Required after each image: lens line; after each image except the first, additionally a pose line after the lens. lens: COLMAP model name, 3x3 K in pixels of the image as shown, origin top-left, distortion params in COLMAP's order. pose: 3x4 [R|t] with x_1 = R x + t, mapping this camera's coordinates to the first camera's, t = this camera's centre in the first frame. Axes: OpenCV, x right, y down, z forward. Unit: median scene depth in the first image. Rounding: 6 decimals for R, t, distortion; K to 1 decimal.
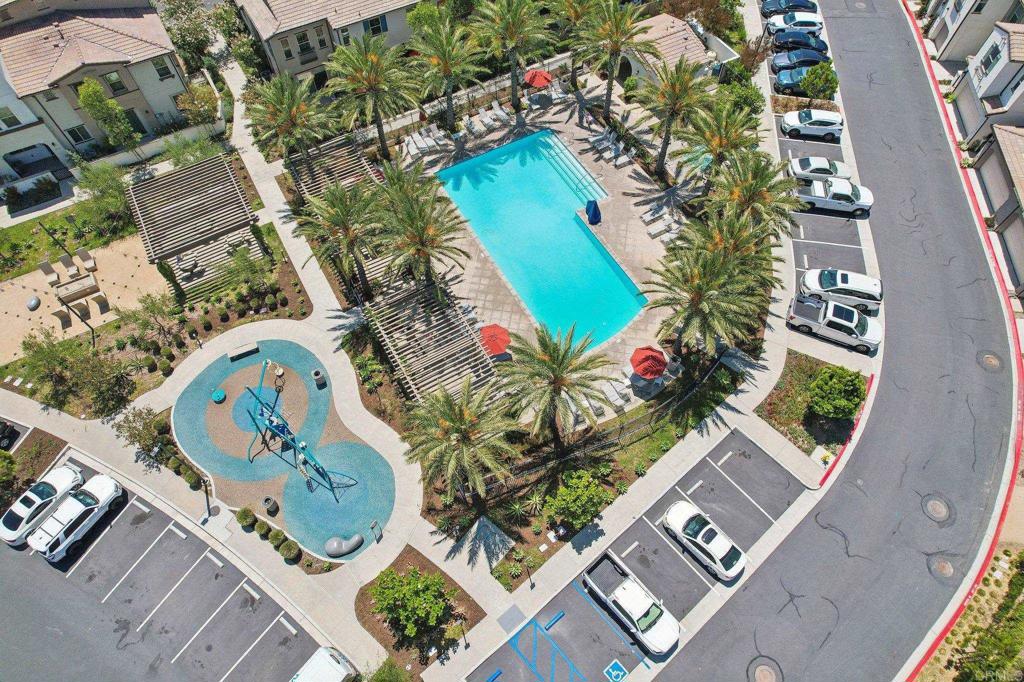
lens RADIAL K [[653.6, 0, 514.9], [0, 653.6, 345.3], [0, 0, 1]] dist [-0.077194, 0.068742]
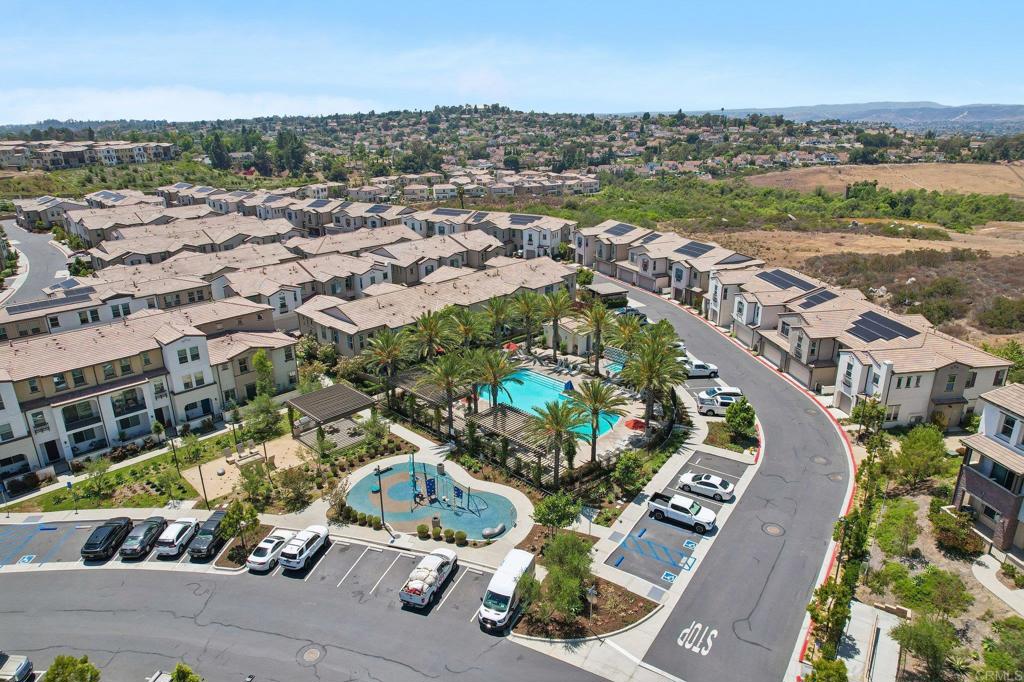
lens RADIAL K [[653.6, 0, 514.9], [0, 653.6, 345.3], [0, 0, 1]] dist [-0.077194, 0.068742]
pose [[0.964080, -0.100497, 0.245866, -0.458665], [0.234137, 0.758626, -0.608002, 0.765485], [-0.125418, 0.643729, 0.754906, -0.353984]]
